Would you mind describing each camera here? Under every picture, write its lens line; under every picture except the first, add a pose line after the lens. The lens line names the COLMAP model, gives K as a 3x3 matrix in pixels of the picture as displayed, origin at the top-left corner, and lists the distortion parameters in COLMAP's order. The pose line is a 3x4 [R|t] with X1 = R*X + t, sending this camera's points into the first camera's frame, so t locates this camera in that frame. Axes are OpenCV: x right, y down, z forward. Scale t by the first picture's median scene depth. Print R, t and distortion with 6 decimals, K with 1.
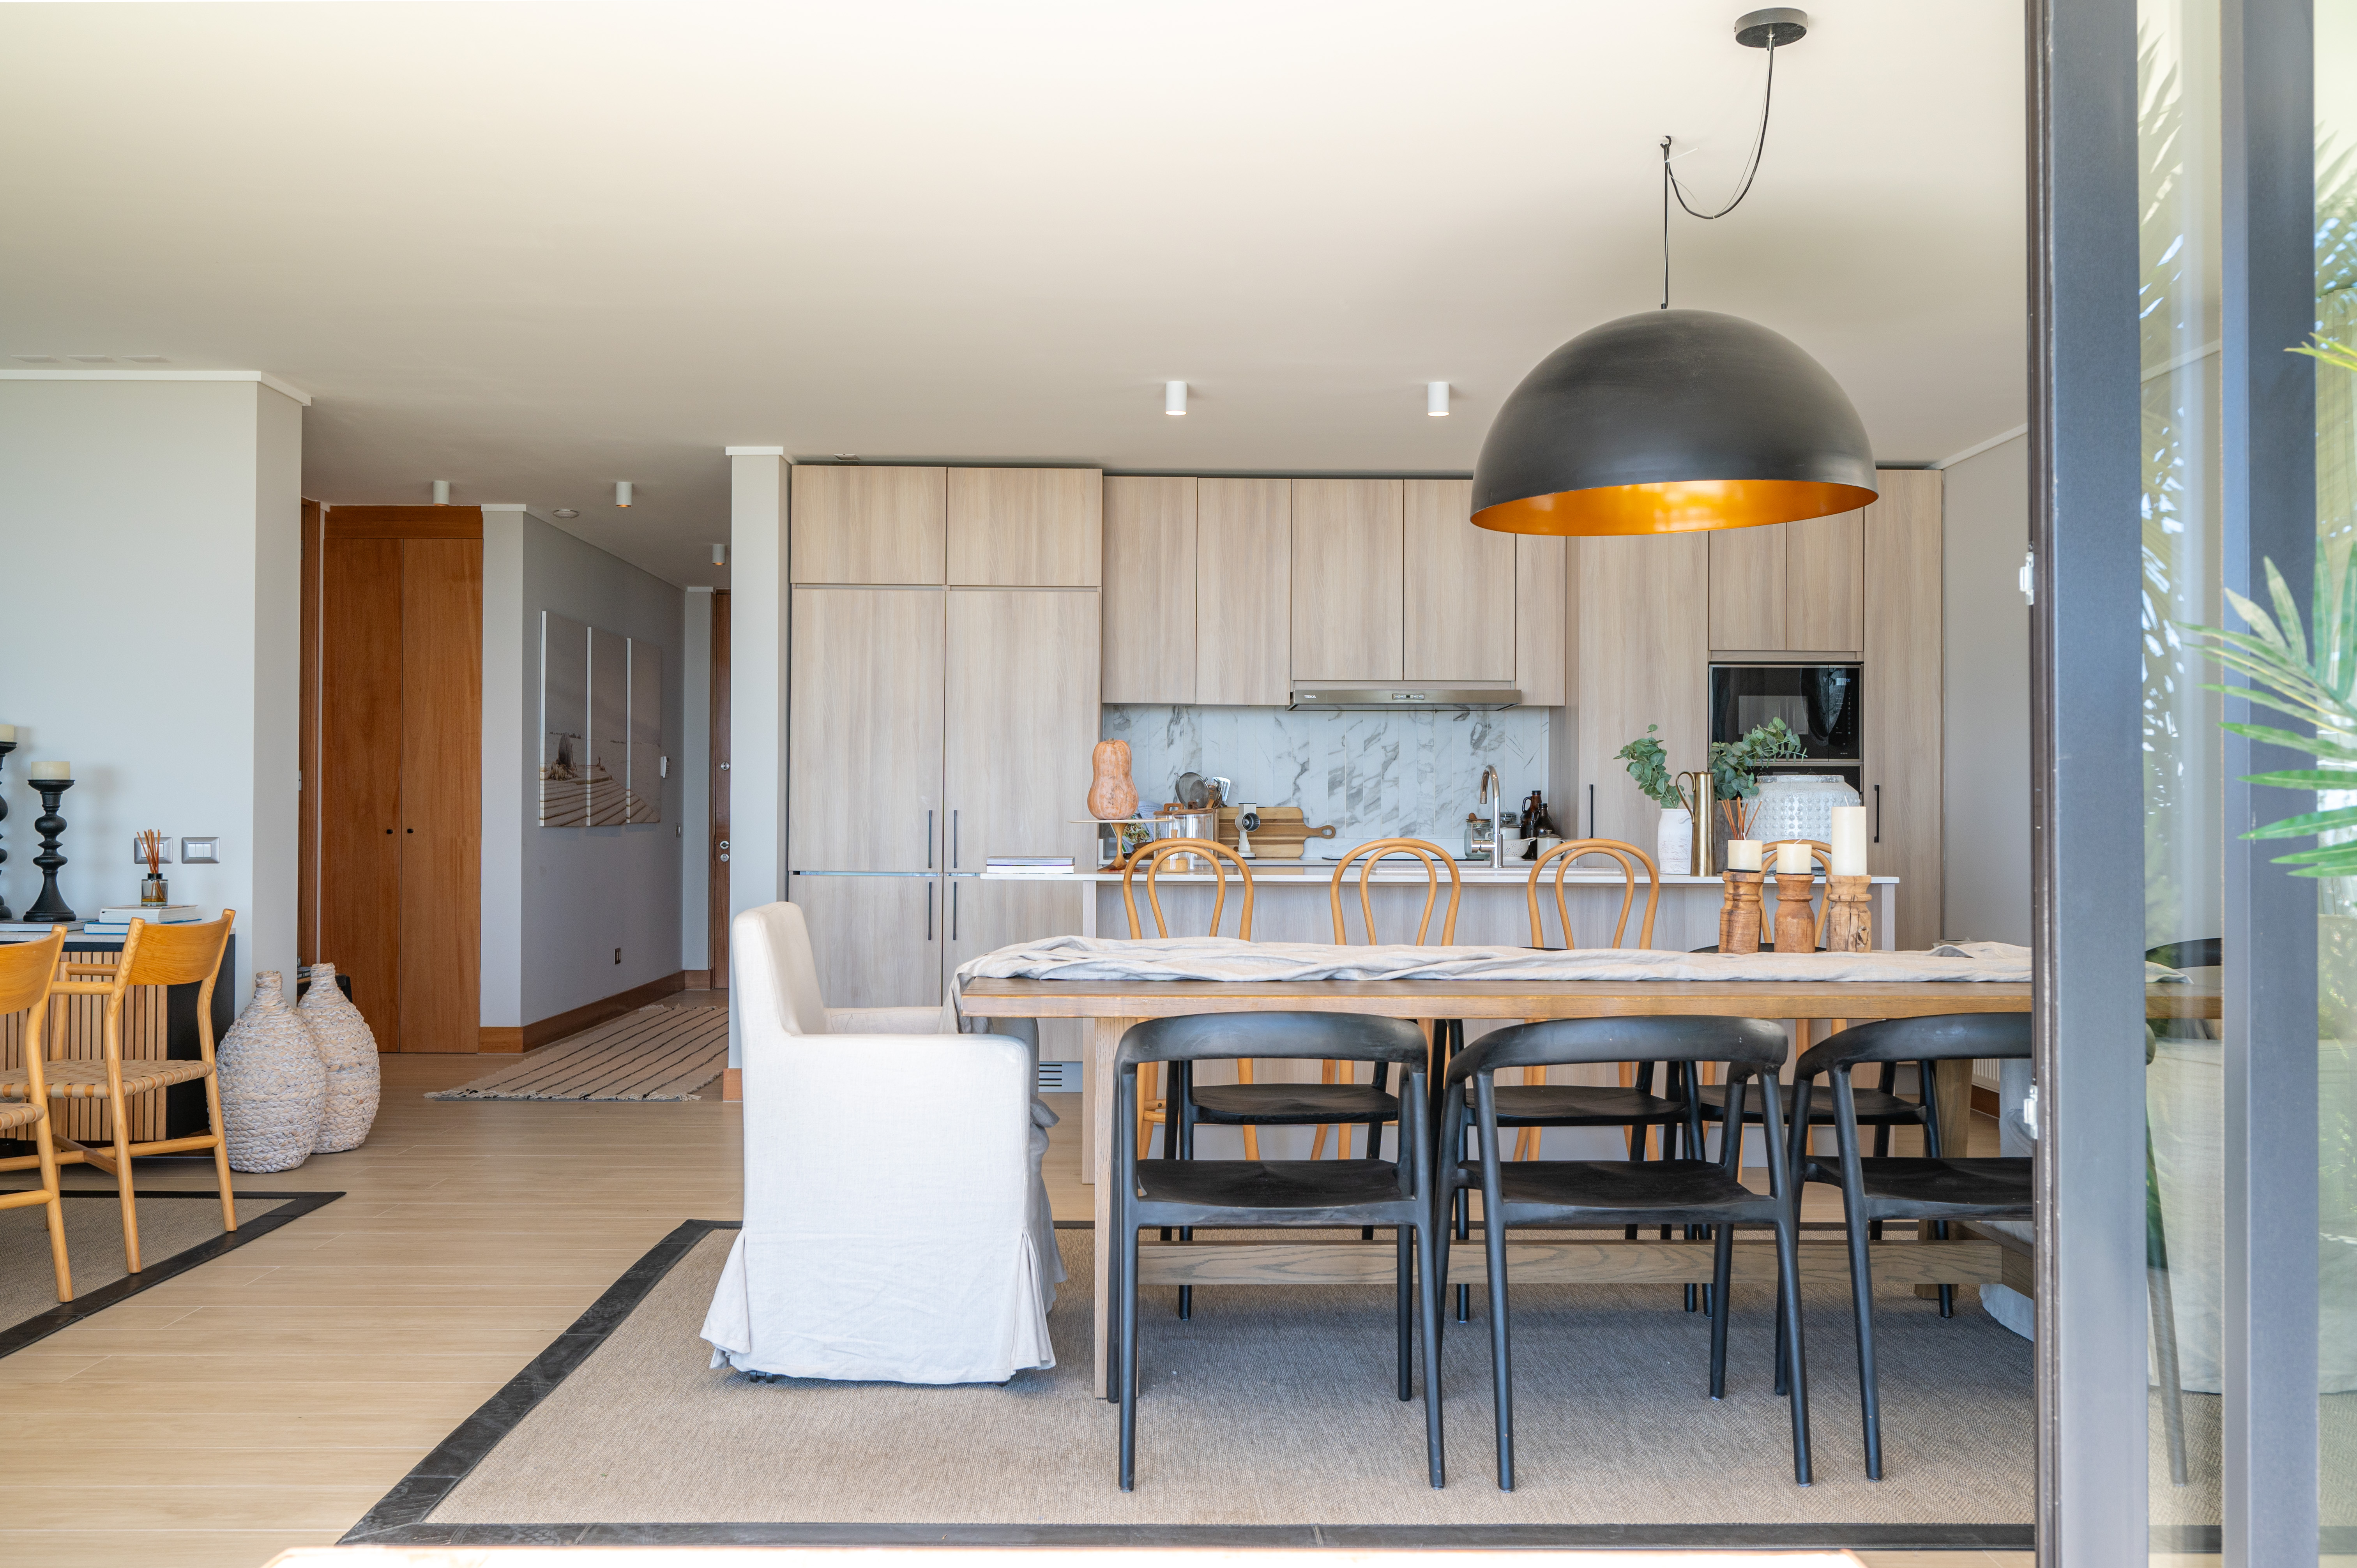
lens RADIAL K [[2006.3, 0, 1176.8], [0, 2006.3, 791.9], [0, 0, 1]] dist [-0.016411, -0.009509]
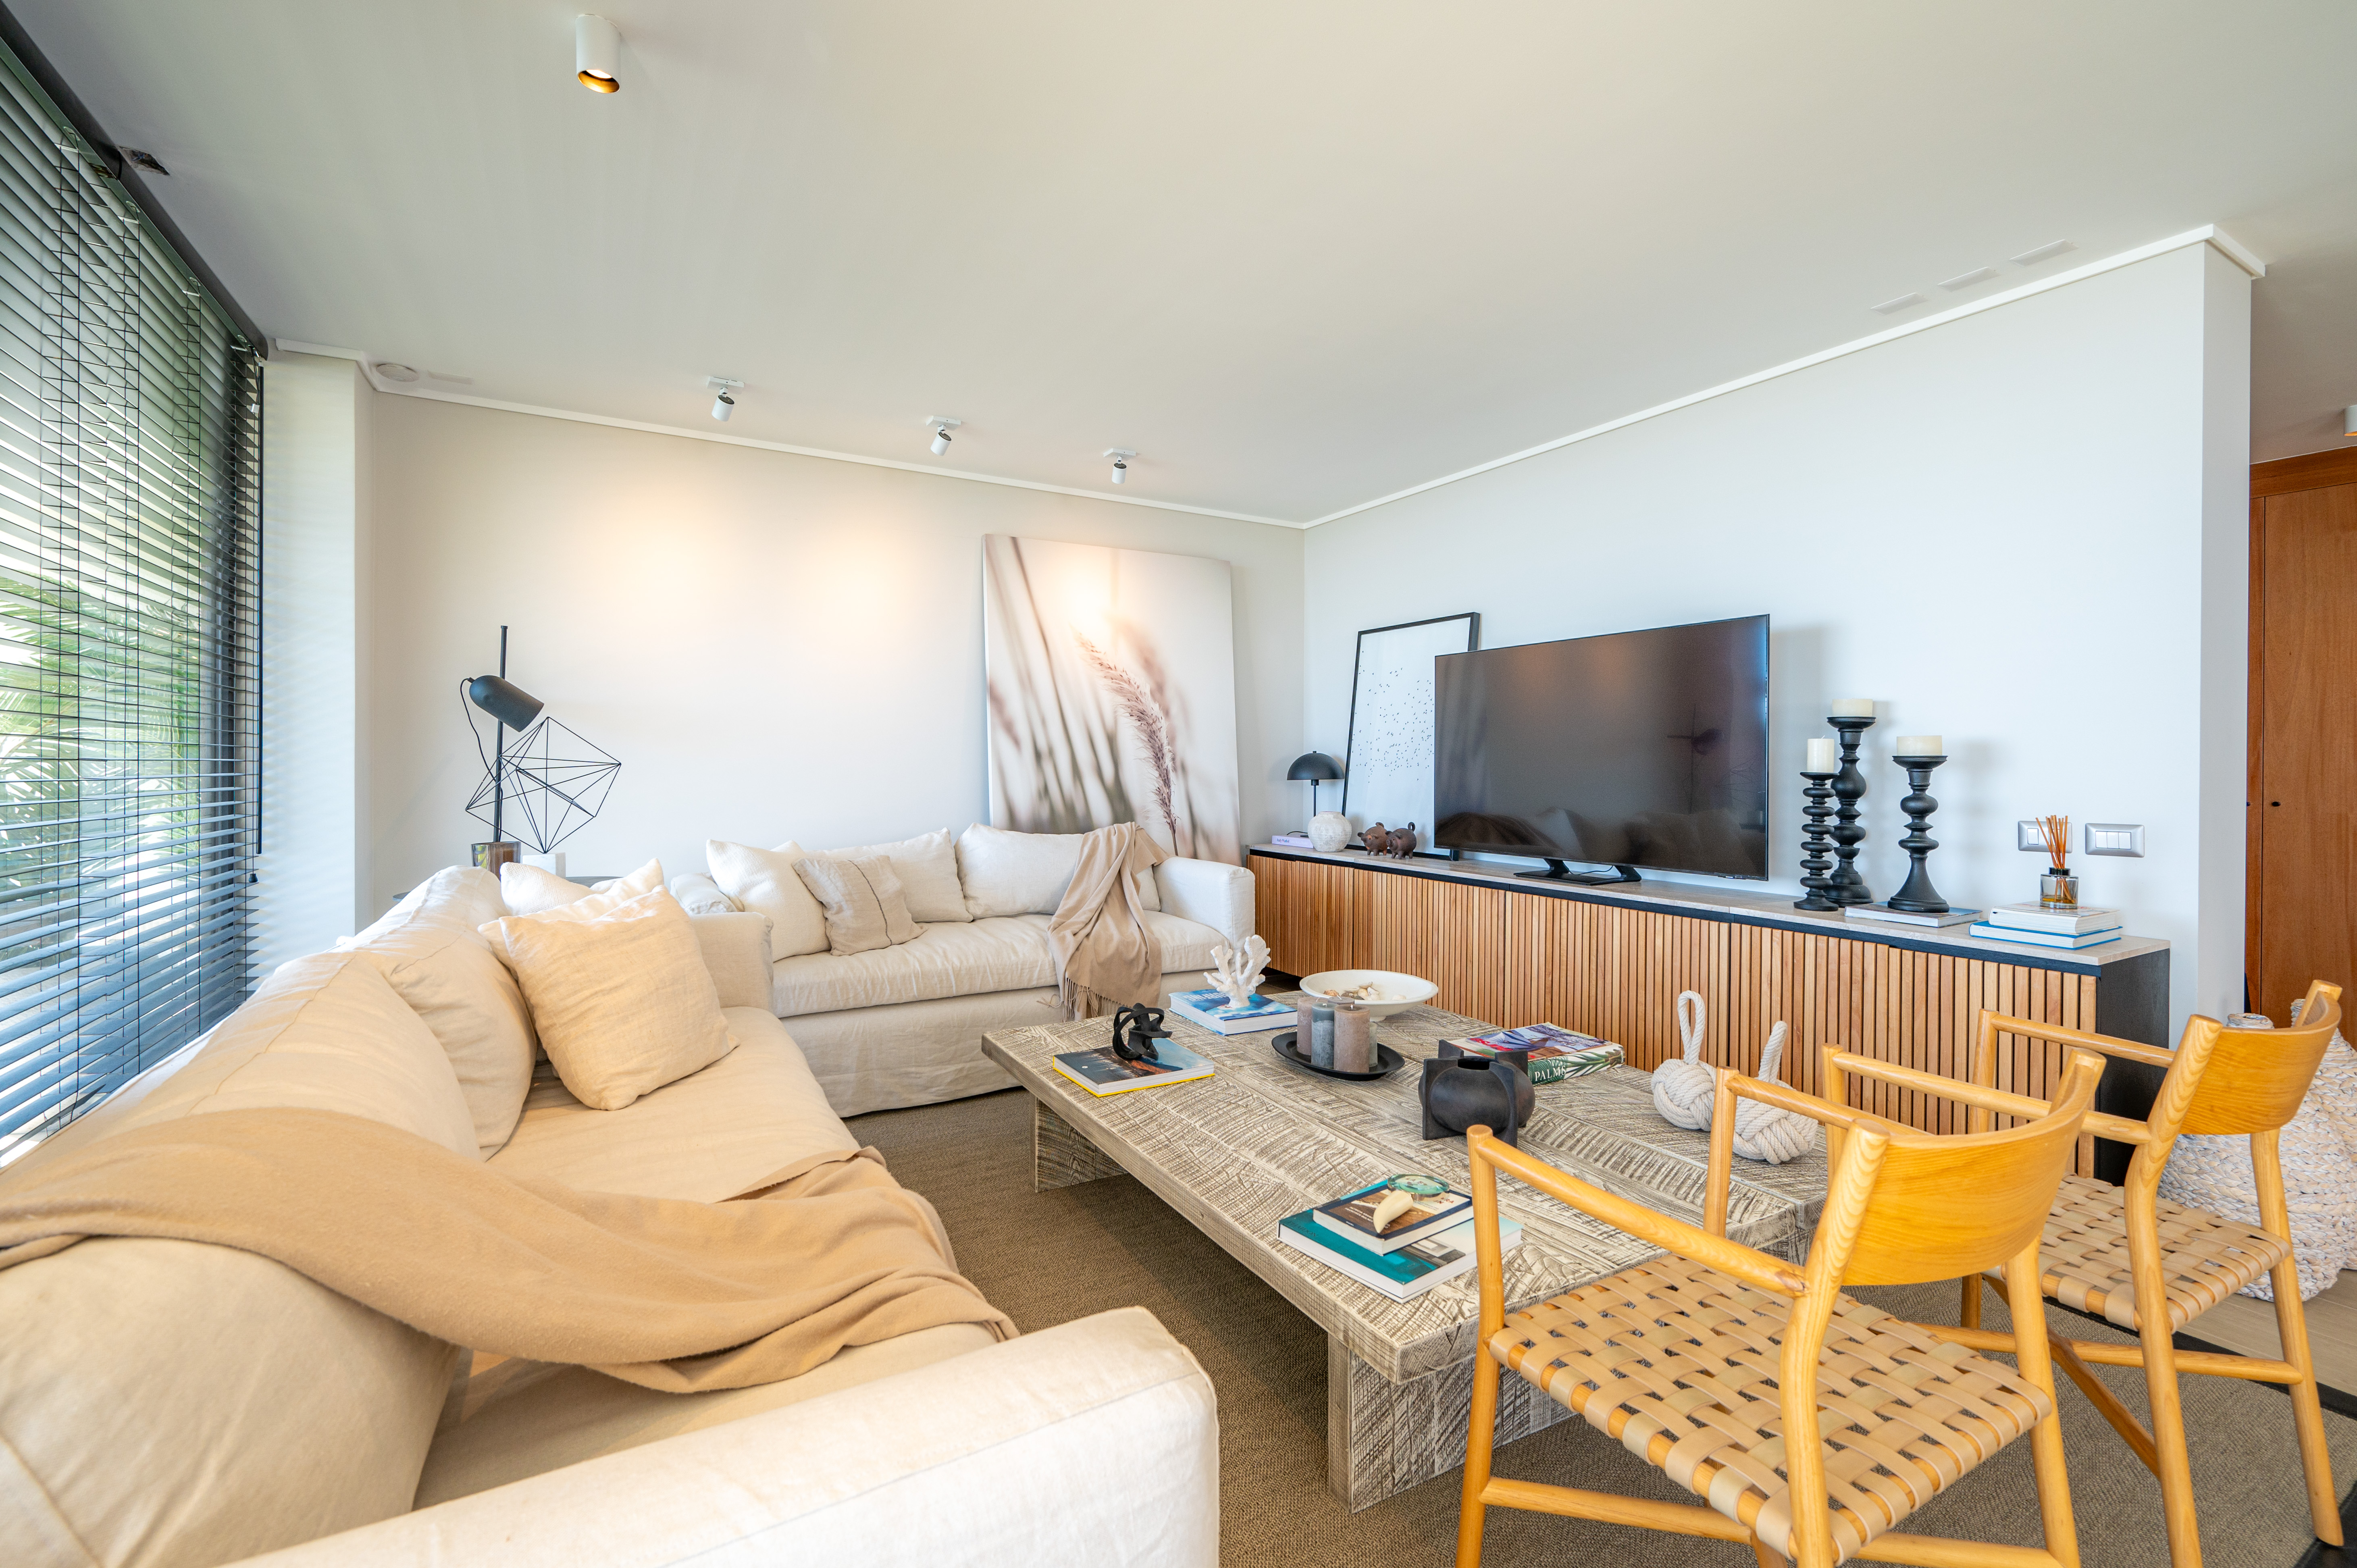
lens RADIAL K [[1033.8, 0, 1185.2], [0, 1033.8, 779.7], [0, 0, 1]] dist [-0.002988, 0.000476]
pose [[0.479440, 0.010729, -0.877509, -0.239312], [0.006104, 0.999860, 0.015560, -0.003477], [0.877554, -0.012817, 0.479307, 0.368234]]
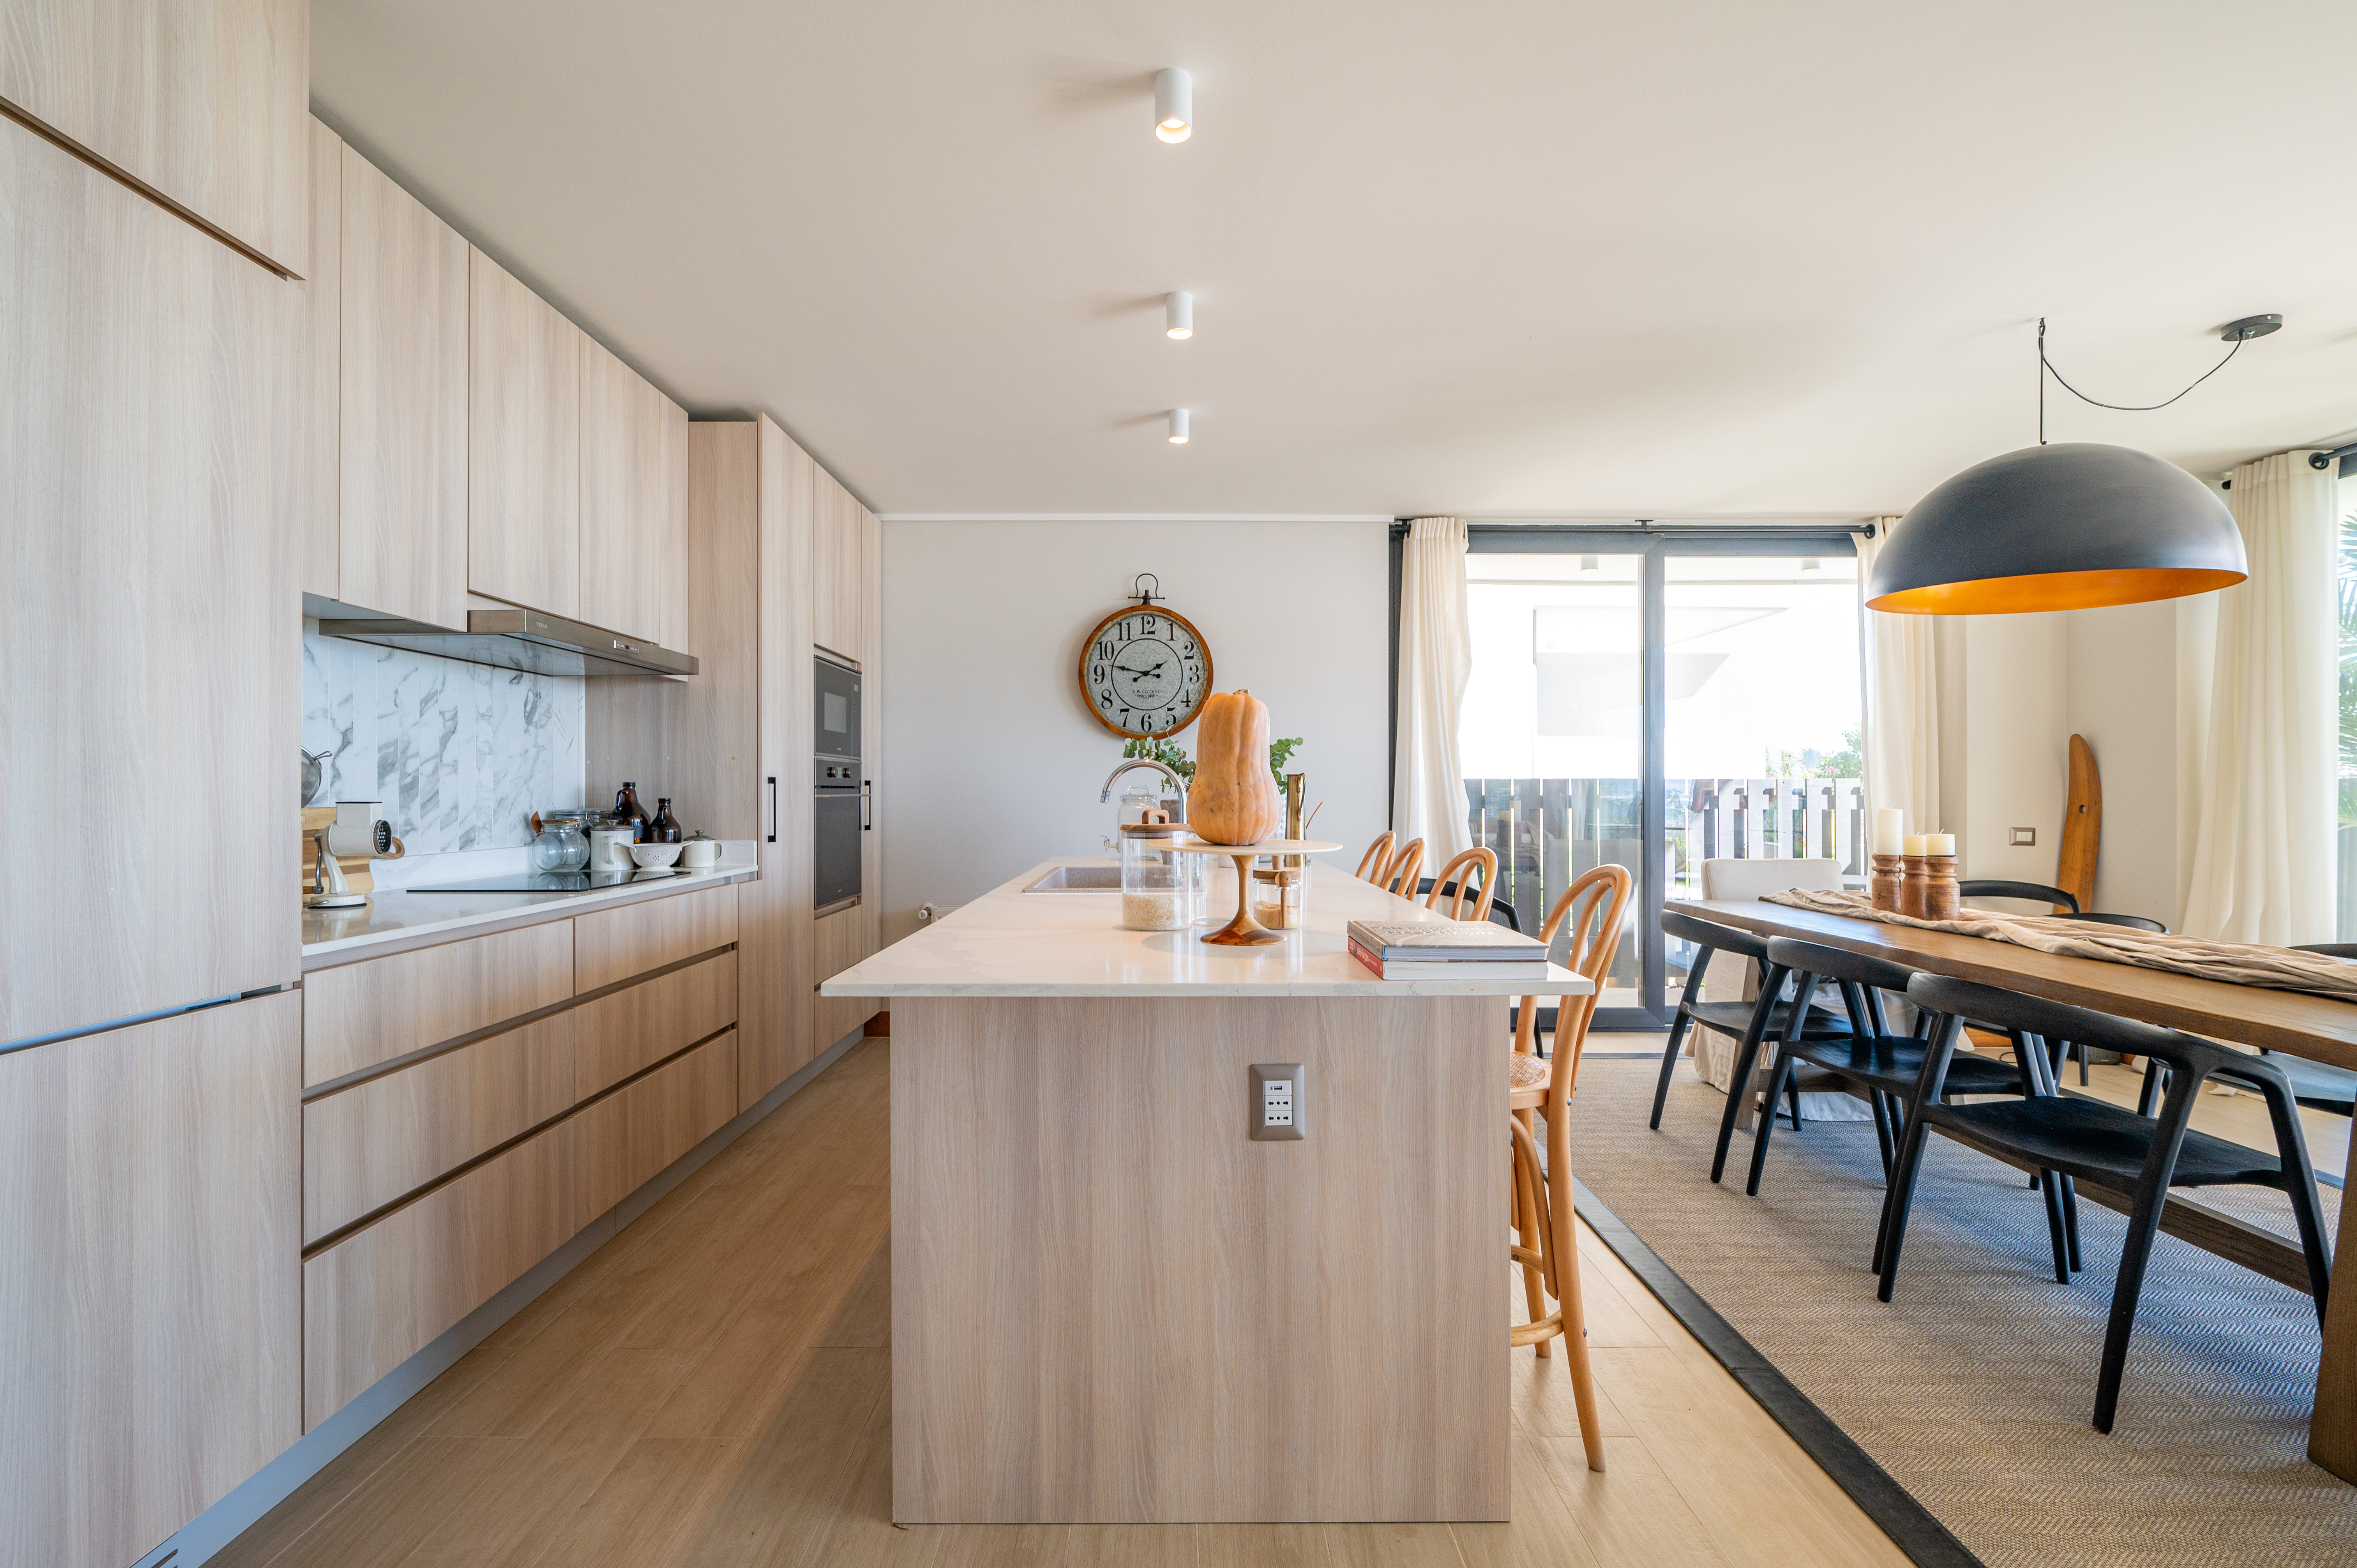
lens RADIAL K [[1033.8, 0, 1175.0], [0, 1033.8, 794.8], [0, 0, 1]] dist [-0.002988, 0.000476]
pose [[0.017734, -0.004617, 0.999832, -0.244573], [-0.011802, 0.999919, 0.004827, -0.000146], [-0.999773, -0.011886, 0.017679, 0.808988]]
